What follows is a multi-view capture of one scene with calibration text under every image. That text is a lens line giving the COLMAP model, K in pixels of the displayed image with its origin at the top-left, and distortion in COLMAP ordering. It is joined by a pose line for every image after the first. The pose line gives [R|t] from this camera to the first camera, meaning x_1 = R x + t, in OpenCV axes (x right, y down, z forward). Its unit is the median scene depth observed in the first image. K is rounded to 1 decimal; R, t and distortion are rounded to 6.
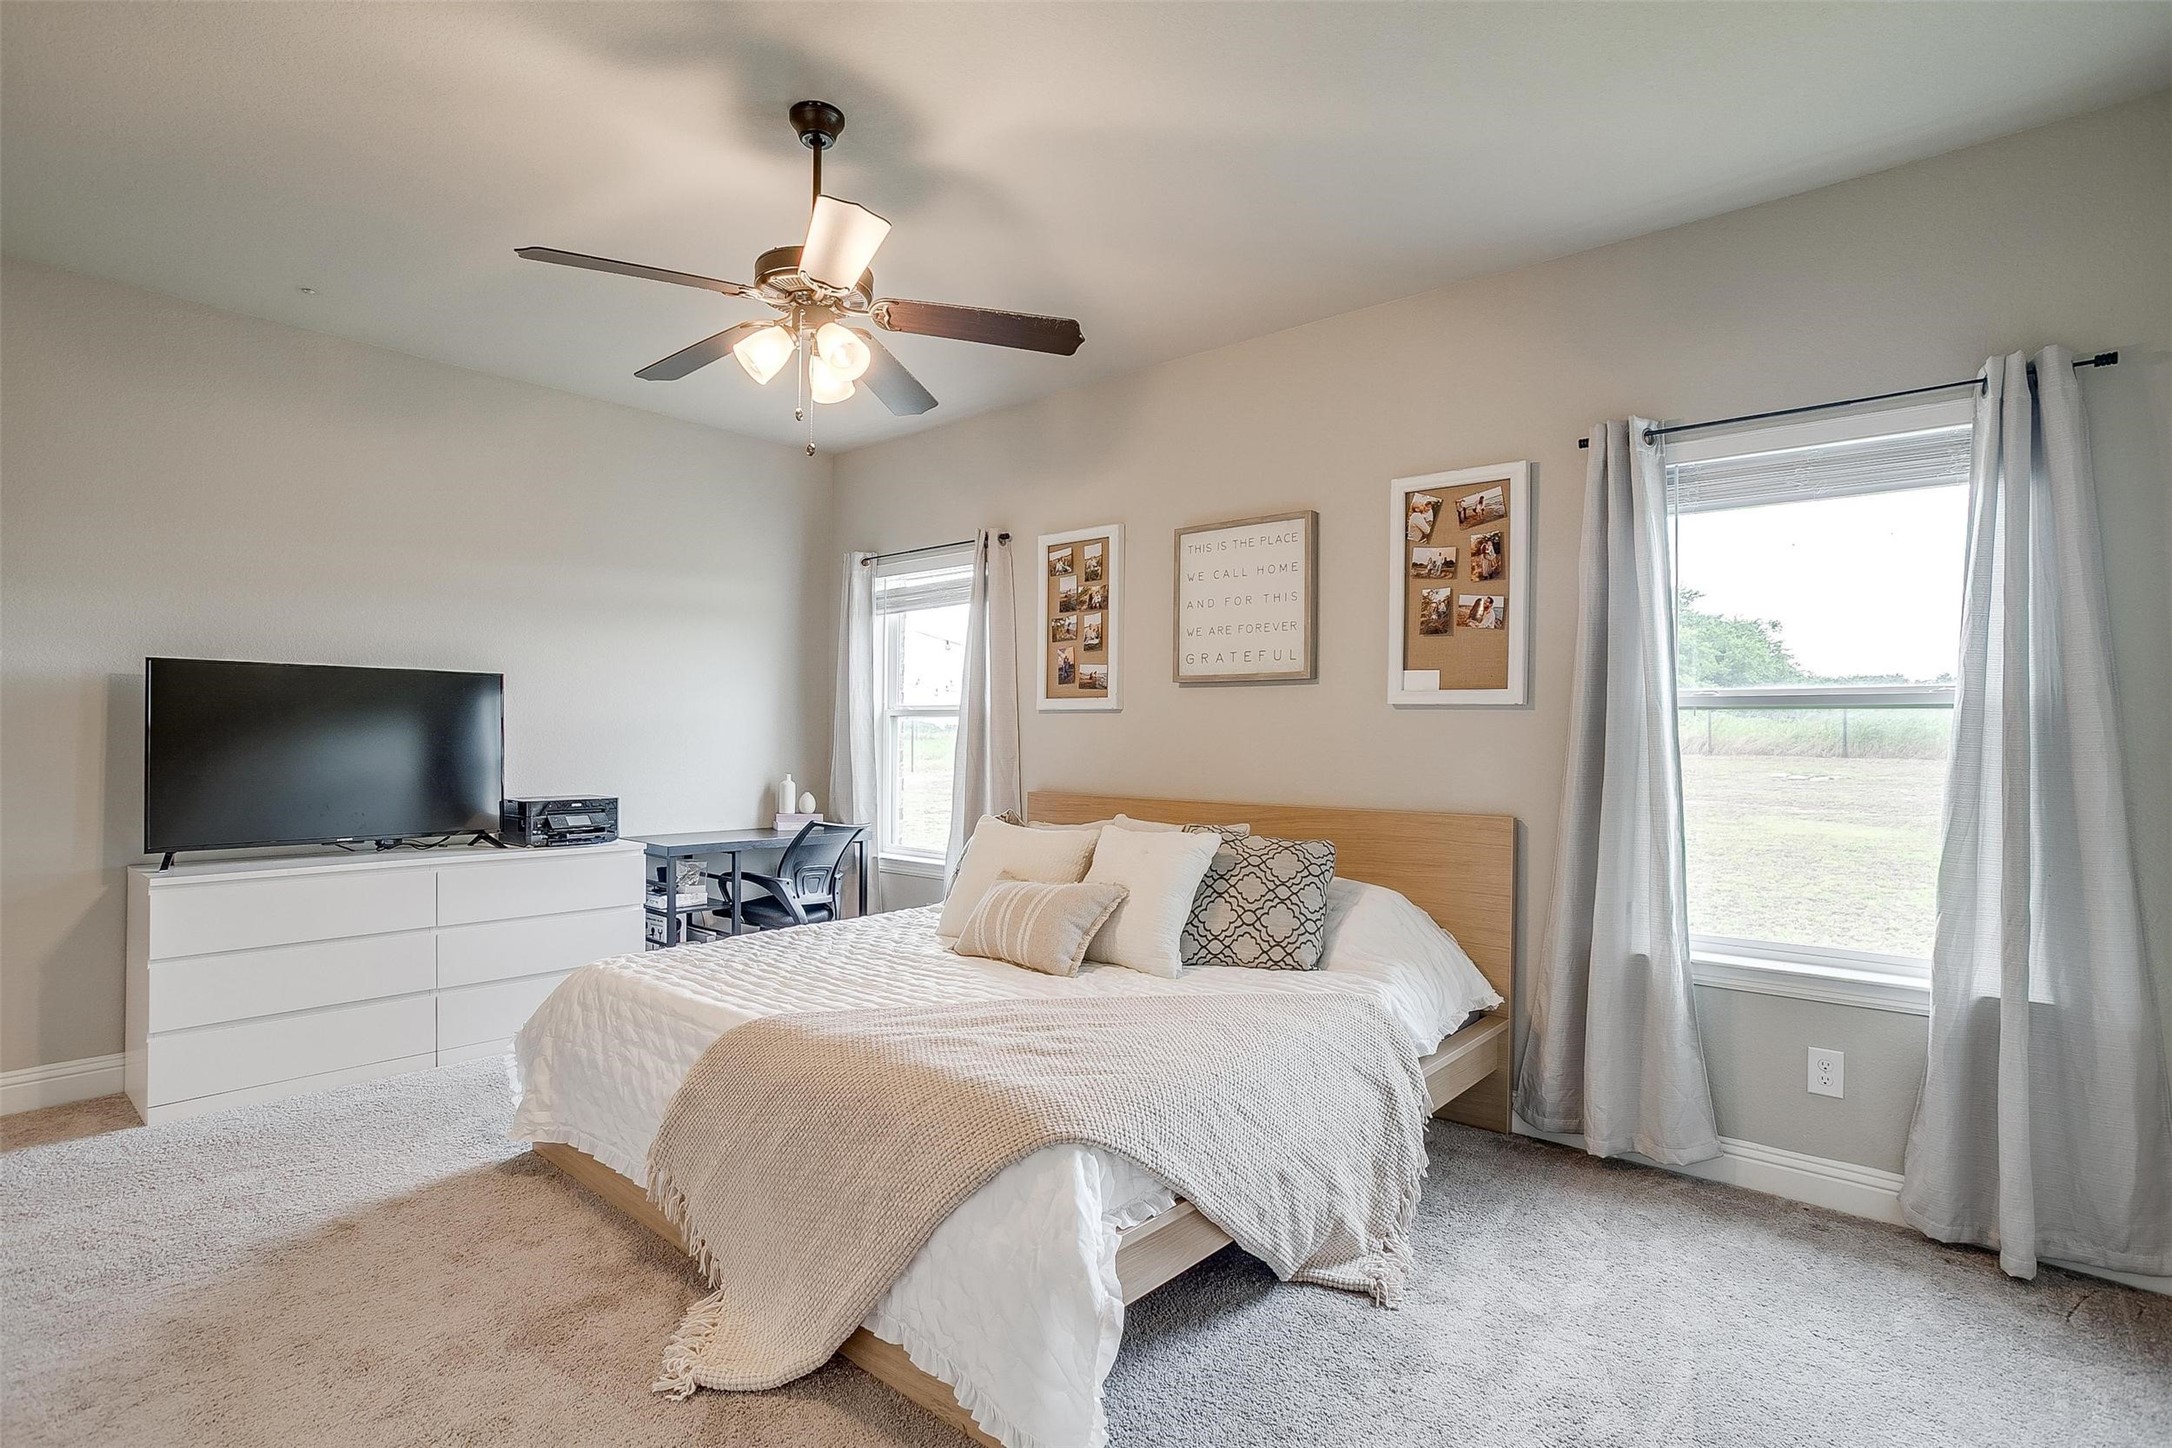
lens RADIAL K [[1055.9, 0, 1096.9], [0, 1055.9, 742.0], [0, 0, 1]] dist [-0.038172, 0.017068]
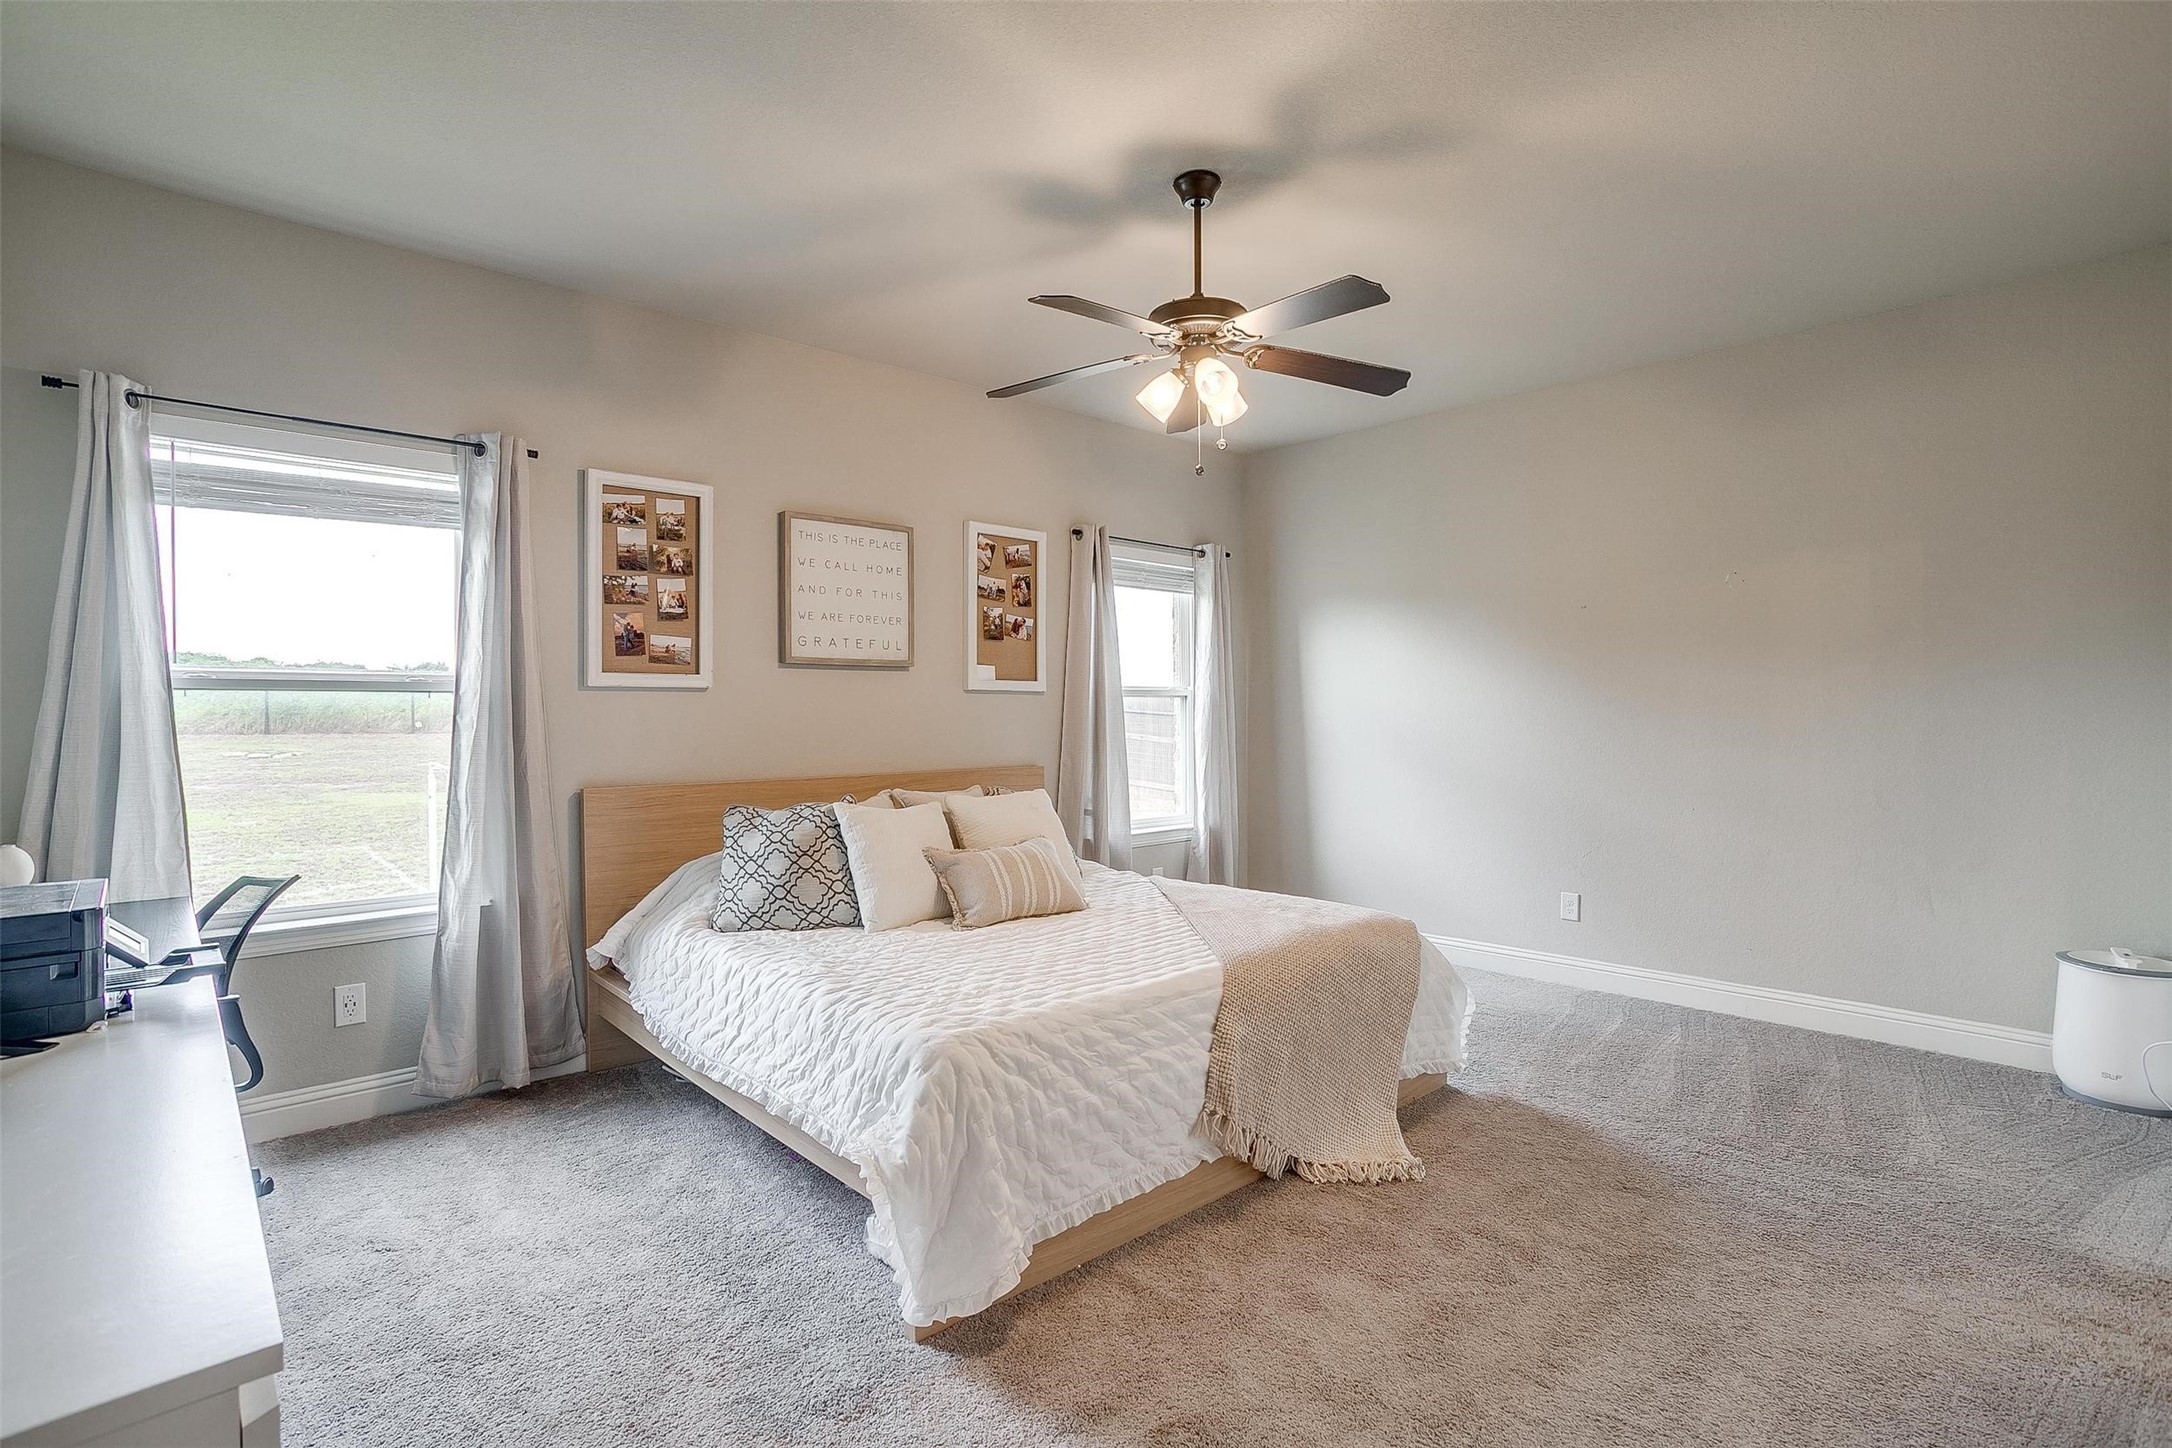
lens RADIAL K [[1055.9, 0, 1095.9], [0, 1055.9, 700.4], [0, 0, 1]] dist [-0.038172, 0.017068]
pose [[0.125562, 0.003456, 0.992080, -0.927598], [0.015976, 0.999857, -0.005505, -0.011924], [-0.991957, 0.016540, 0.125489, 0.618741]]
